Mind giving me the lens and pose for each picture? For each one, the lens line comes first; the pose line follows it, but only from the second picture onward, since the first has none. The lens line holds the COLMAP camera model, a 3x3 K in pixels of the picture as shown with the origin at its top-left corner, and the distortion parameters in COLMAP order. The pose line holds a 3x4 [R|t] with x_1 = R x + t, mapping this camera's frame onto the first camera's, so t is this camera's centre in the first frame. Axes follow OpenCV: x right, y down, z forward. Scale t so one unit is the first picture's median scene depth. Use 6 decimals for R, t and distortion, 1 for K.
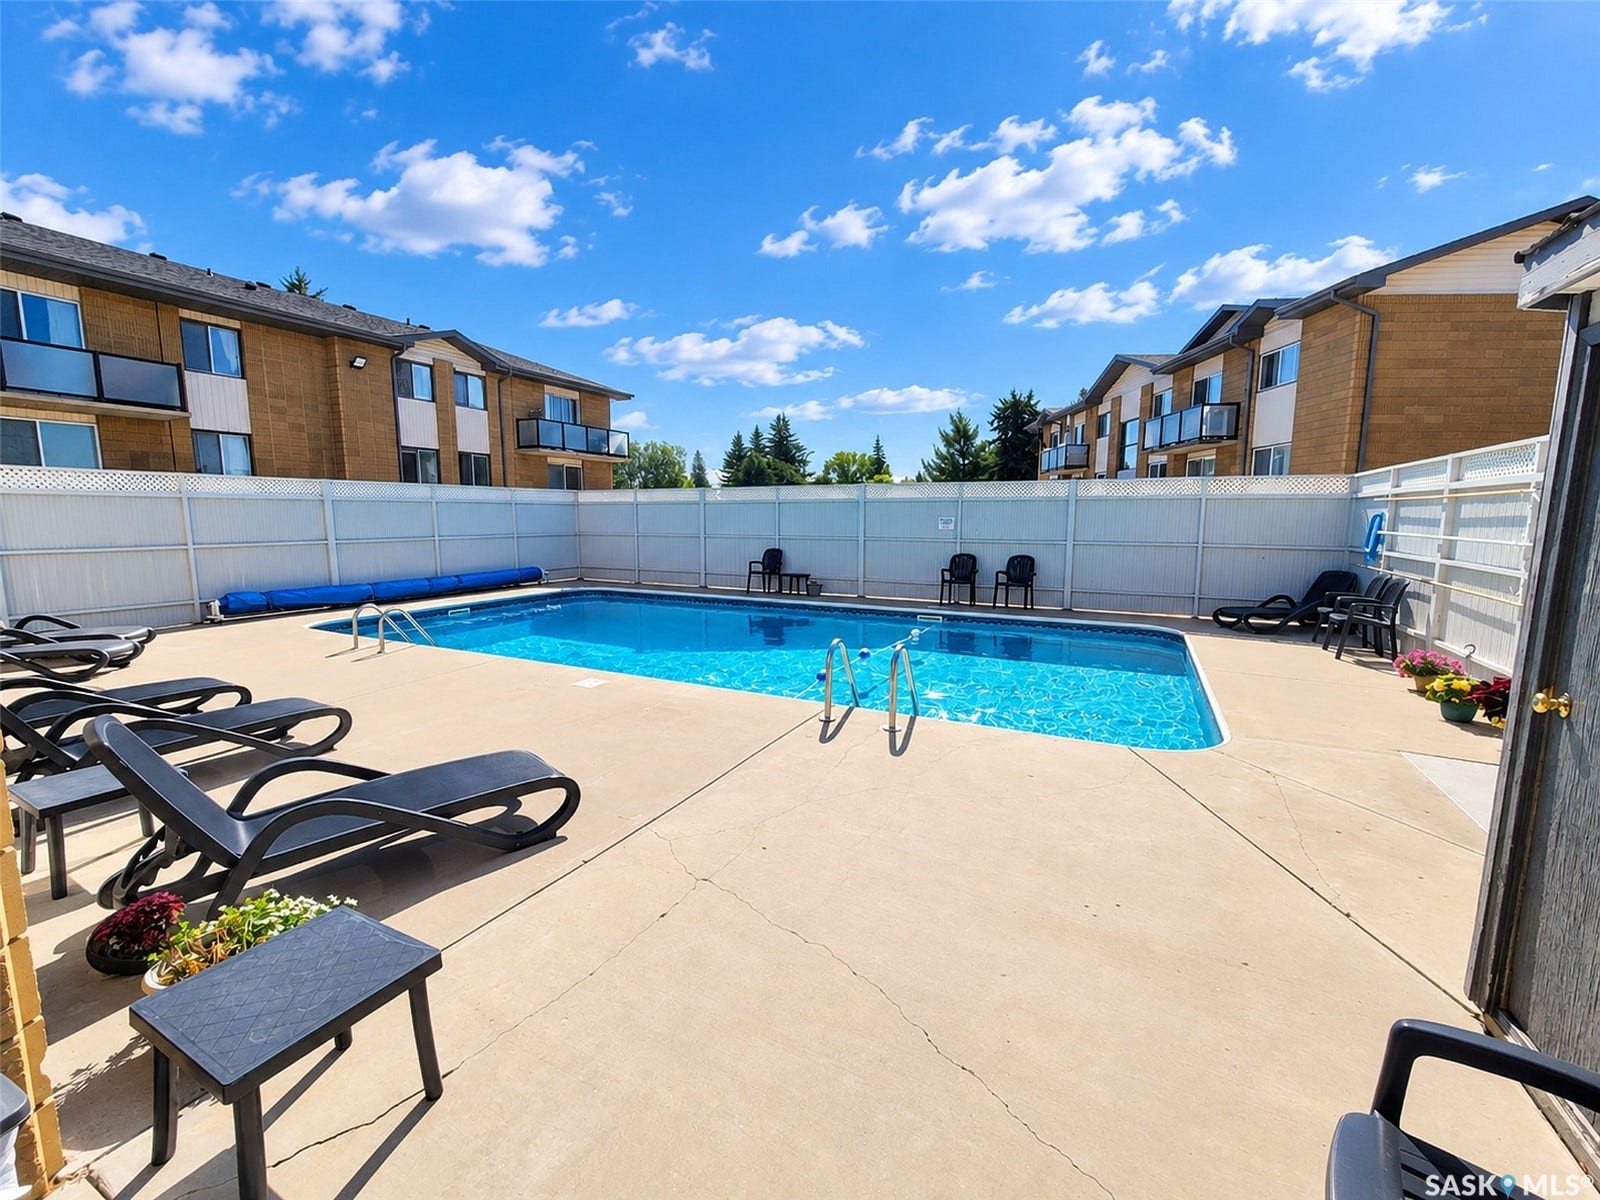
lens RADIAL K [[647.6, 0, 803.7], [0, 647.6, 607.7], [0, 0, 1]] dist [0.001584, 0.000495]
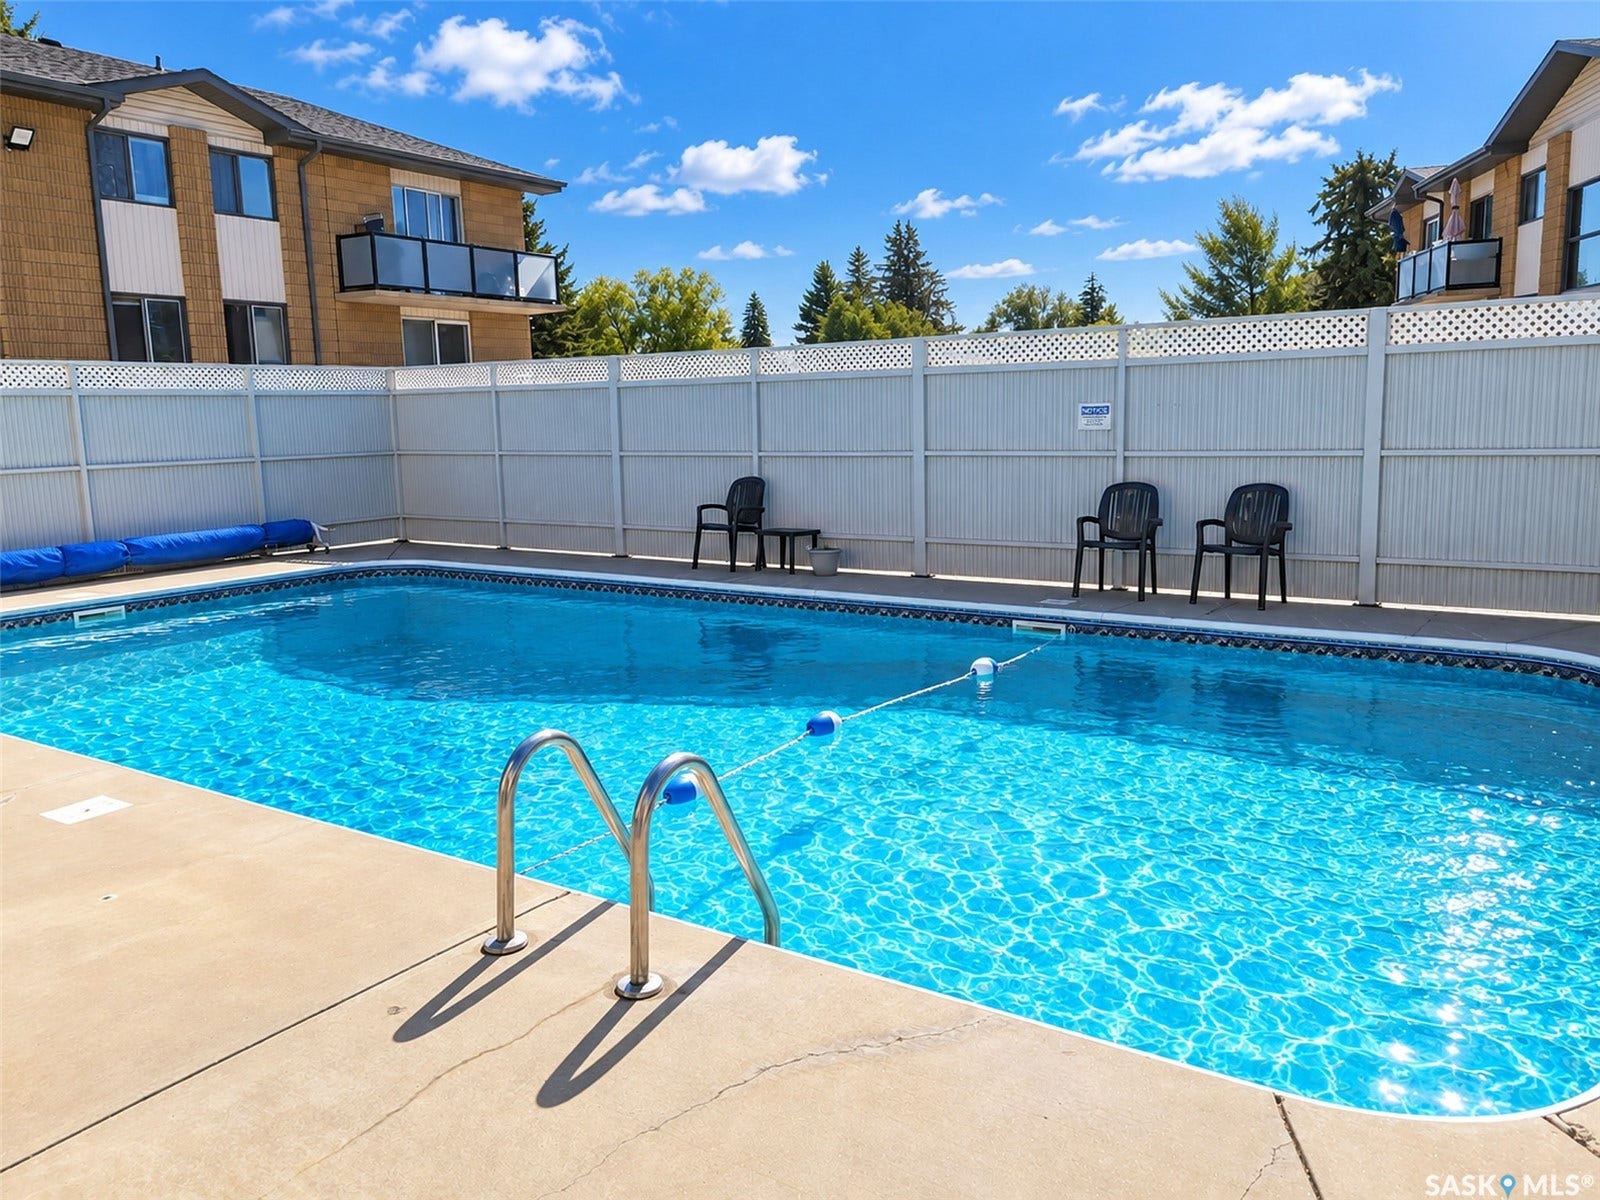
lens RADIAL K [[1198.9, 0, 805.3], [0, 1198.9, 593.6], [0, 0, 1]] dist [0.050749, -0.030679]
pose [[0.991910, -0.005150, -0.126835, 0.068676], [0.006572, 0.999920, 0.010793, -0.008734], [0.126769, -0.011540, 0.991865, 0.074172]]
